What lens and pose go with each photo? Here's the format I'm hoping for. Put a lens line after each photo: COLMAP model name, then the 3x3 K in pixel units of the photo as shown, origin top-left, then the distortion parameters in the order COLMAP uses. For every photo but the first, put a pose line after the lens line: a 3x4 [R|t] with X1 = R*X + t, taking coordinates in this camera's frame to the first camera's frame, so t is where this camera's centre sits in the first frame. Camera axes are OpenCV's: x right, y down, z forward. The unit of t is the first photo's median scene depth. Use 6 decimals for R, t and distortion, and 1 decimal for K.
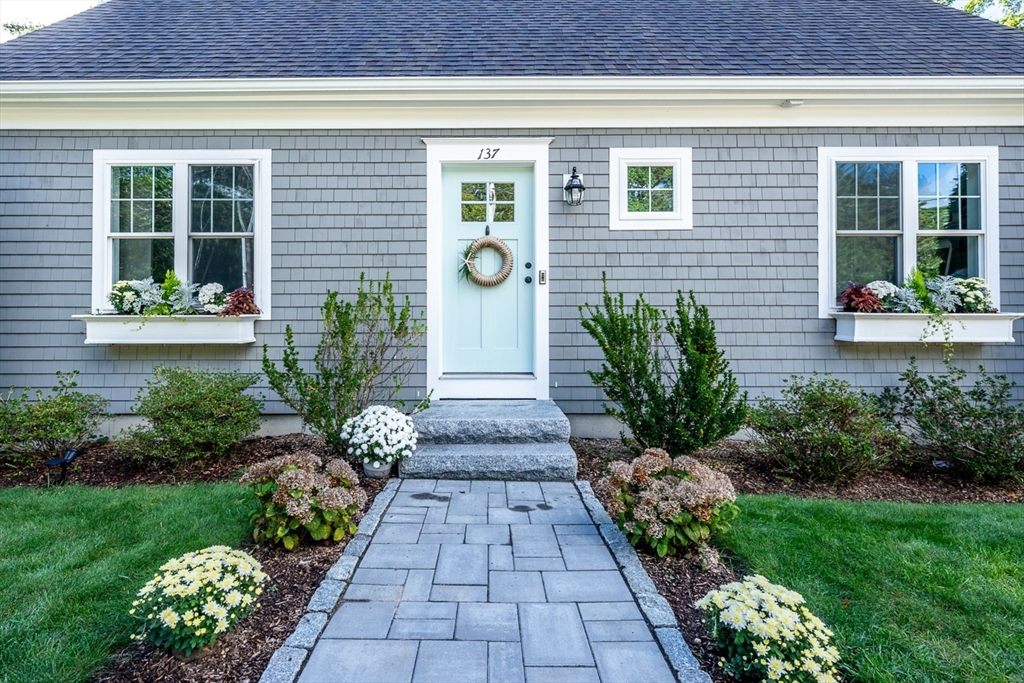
lens RADIAL K [[475.1, 0, 512.0], [0, 475.1, 341.5], [0, 0, 1]] dist [-0.000176, -0.000052]
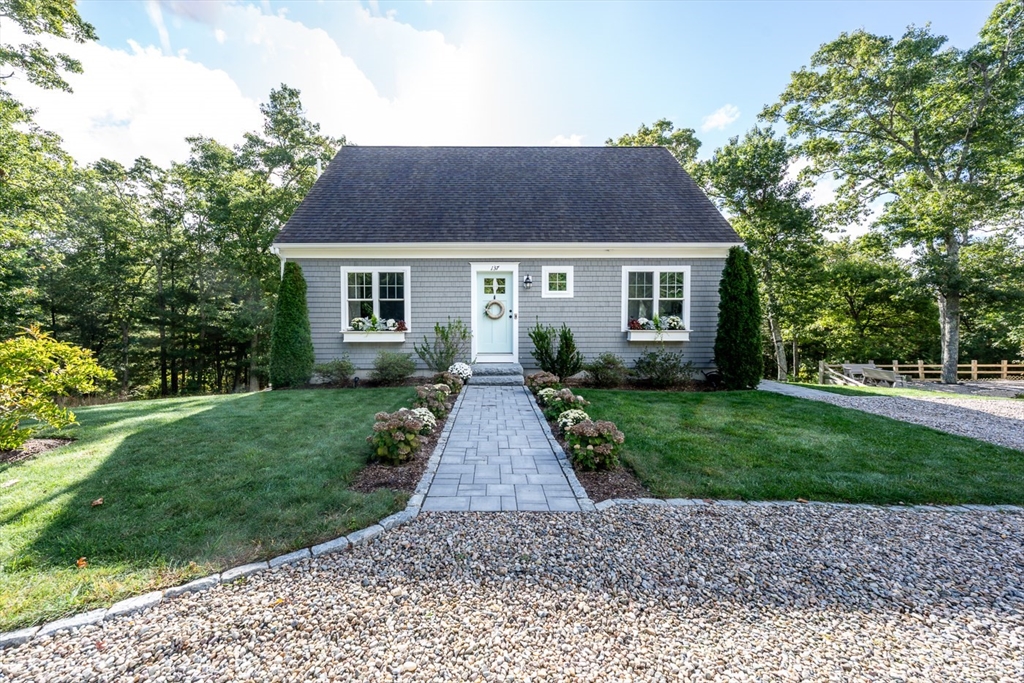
lens RADIAL K [[372.0, 0, 512.0], [0, 372.0, 341.5], [0, 0, 1]] dist [-0.000248, -0.000018]
pose [[0.999995, -0.001570, 0.002643, 0.037594], [0.001557, 0.999987, 0.004865, -0.006407], [-0.002650, -0.004861, 0.999985, -1.031351]]
